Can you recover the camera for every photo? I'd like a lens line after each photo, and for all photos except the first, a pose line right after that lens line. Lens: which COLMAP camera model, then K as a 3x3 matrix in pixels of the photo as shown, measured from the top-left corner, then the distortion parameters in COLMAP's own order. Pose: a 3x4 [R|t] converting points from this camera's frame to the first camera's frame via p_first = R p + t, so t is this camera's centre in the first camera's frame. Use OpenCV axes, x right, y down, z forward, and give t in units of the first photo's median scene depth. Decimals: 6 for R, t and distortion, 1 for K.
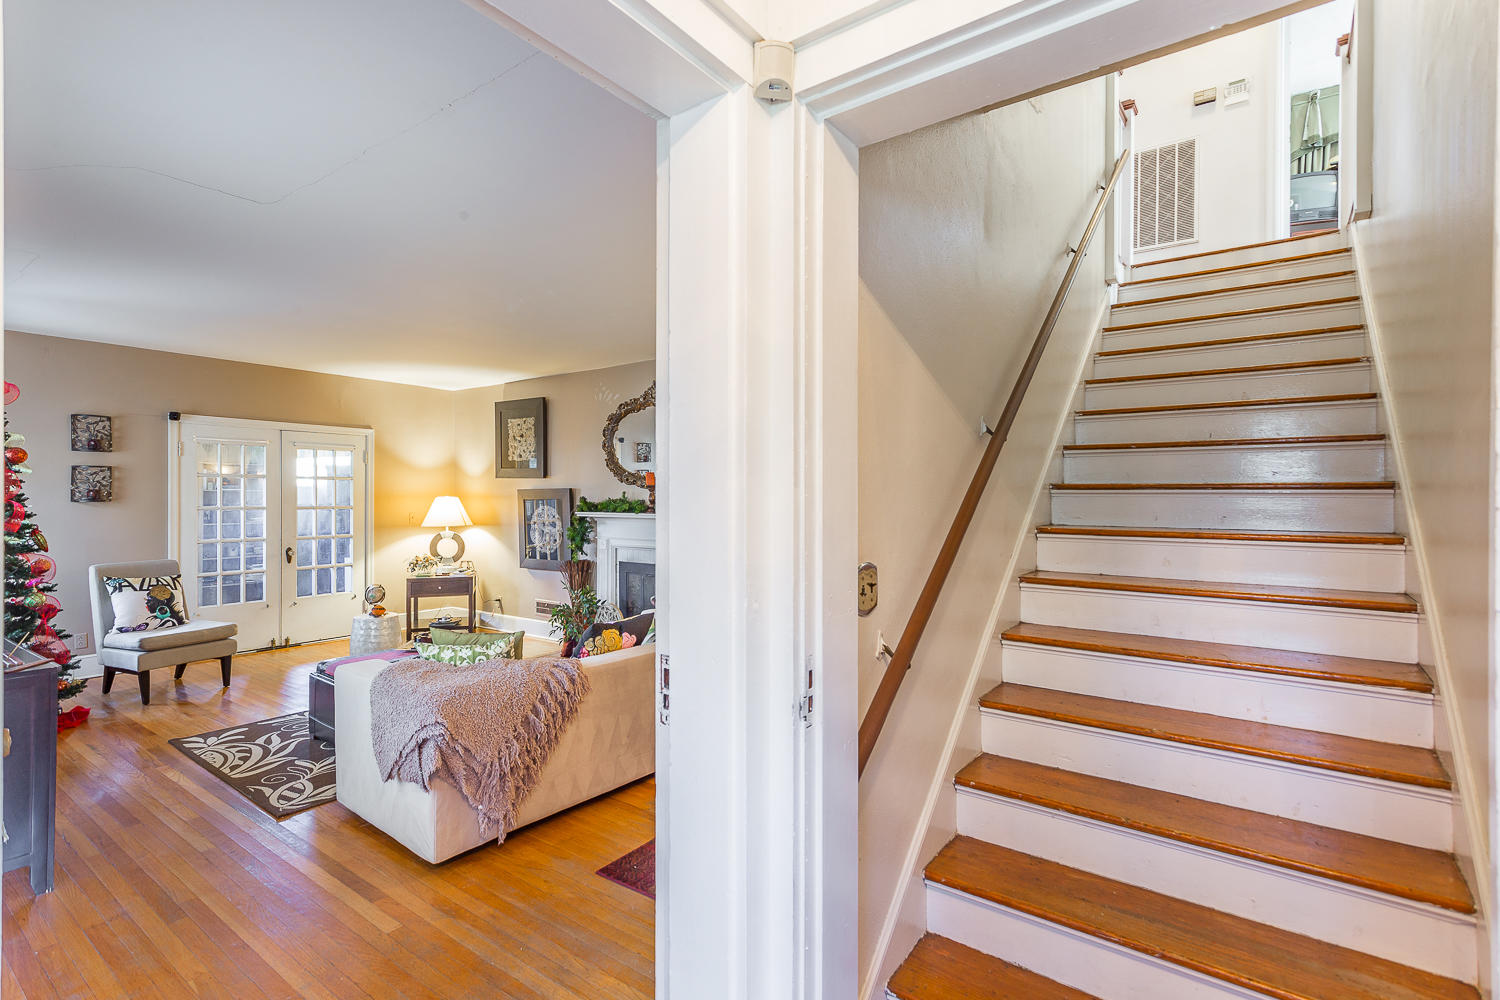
lens RADIAL K [[728.5, 0, 755.3], [0, 728.5, 494.5], [0, 0, 1]] dist [0.018761, 0.002737]
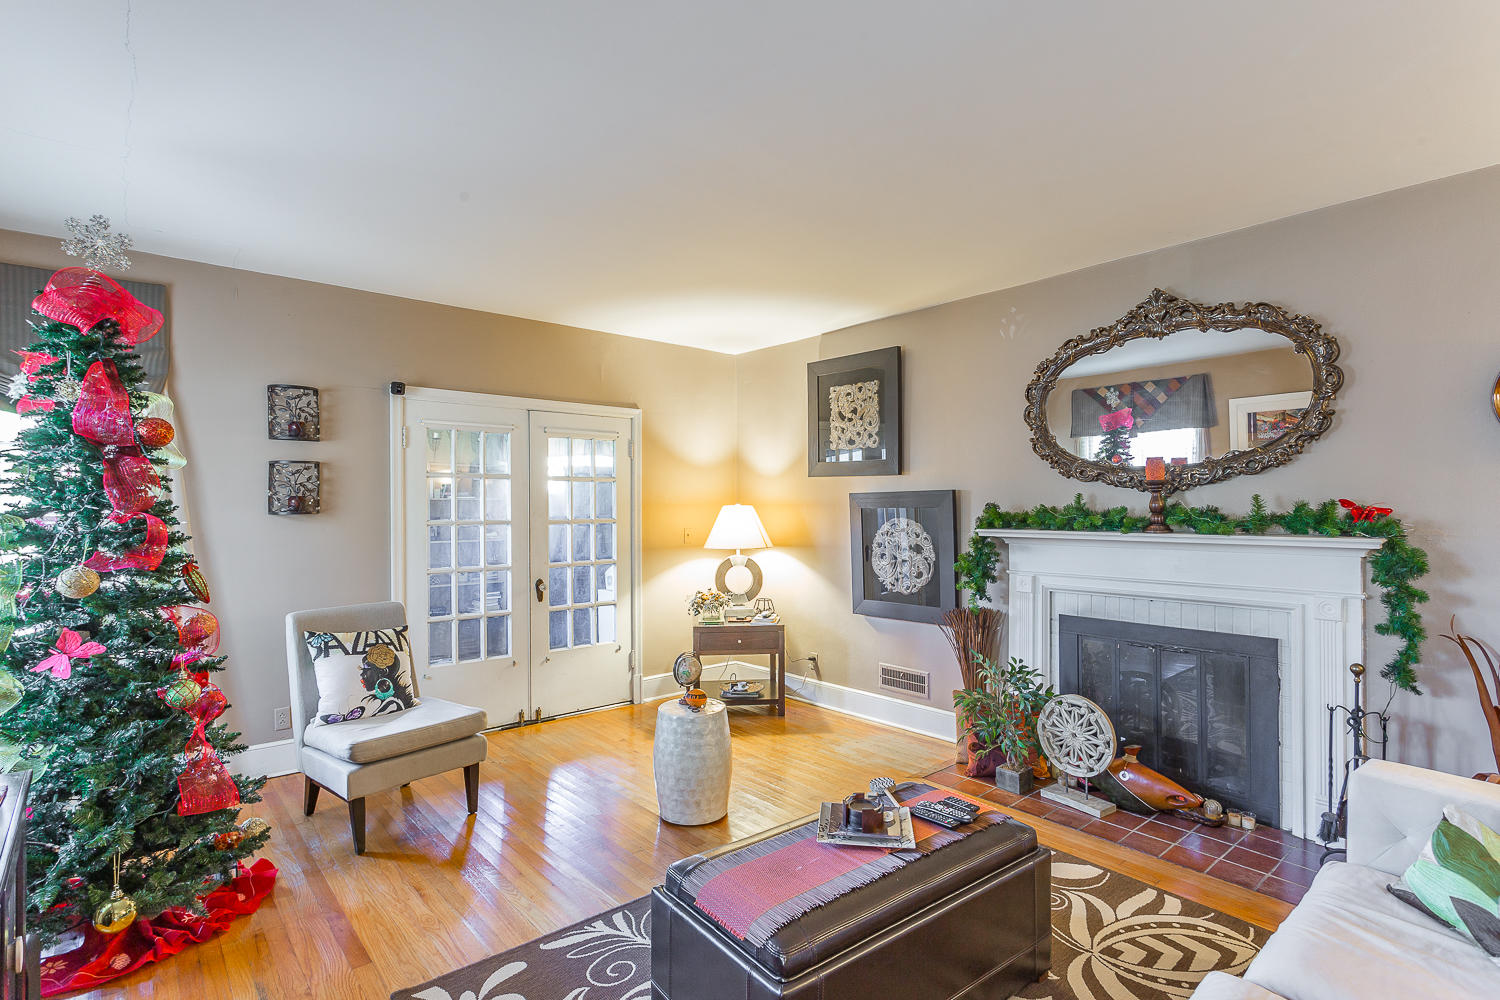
lens RADIAL K [[728.5, 0, 744.5], [0, 728.5, 507.1], [0, 0, 1]] dist [0.018761, 0.002737]
pose [[0.974785, -0.004791, -0.223096, -0.295941], [0.005436, 0.999983, 0.002275, 0.003617], [0.223081, -0.003430, 0.974794, 0.375737]]
